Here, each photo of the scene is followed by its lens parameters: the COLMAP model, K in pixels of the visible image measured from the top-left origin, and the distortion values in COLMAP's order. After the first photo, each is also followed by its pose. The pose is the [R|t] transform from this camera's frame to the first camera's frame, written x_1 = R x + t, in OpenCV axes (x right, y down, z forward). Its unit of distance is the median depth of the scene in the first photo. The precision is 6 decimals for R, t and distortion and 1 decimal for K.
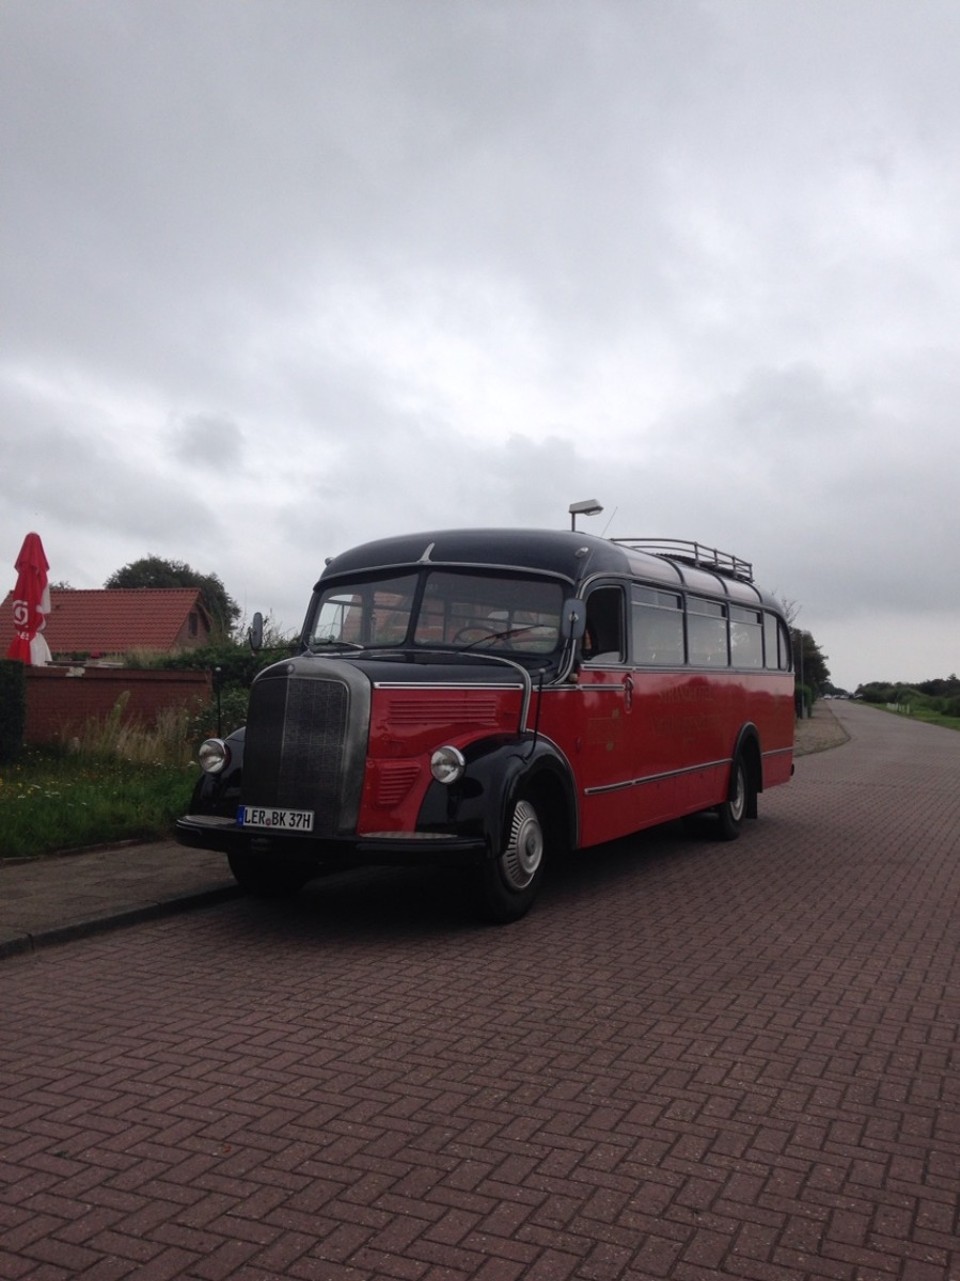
lens RADIAL K [[1157.2, 0, 480.0], [0, 1157.2, 640.5], [0, 0, 1]] dist [0.254887, -0.000443]
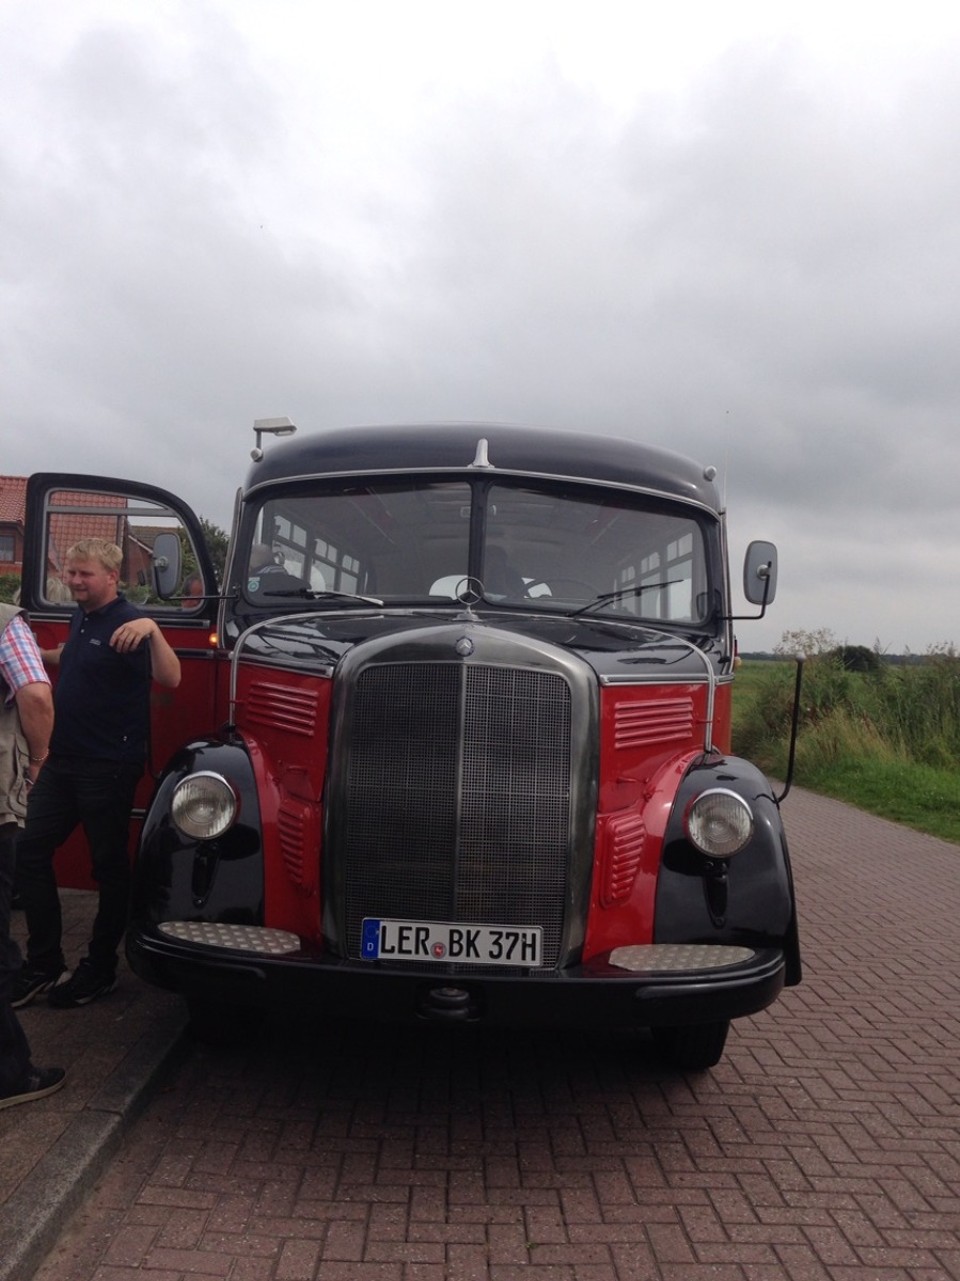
lens RADIAL K [[1157.2, 0, 480.0], [0, 1157.2, 640.5], [0, 0, 1]] dist [0.254887, -0.000443]
pose [[0.890255, 0.027794, 0.454614, -0.394582], [-0.047191, 0.998393, 0.031373, 0.005210], [-0.453011, -0.049384, 0.890136, 0.544106]]
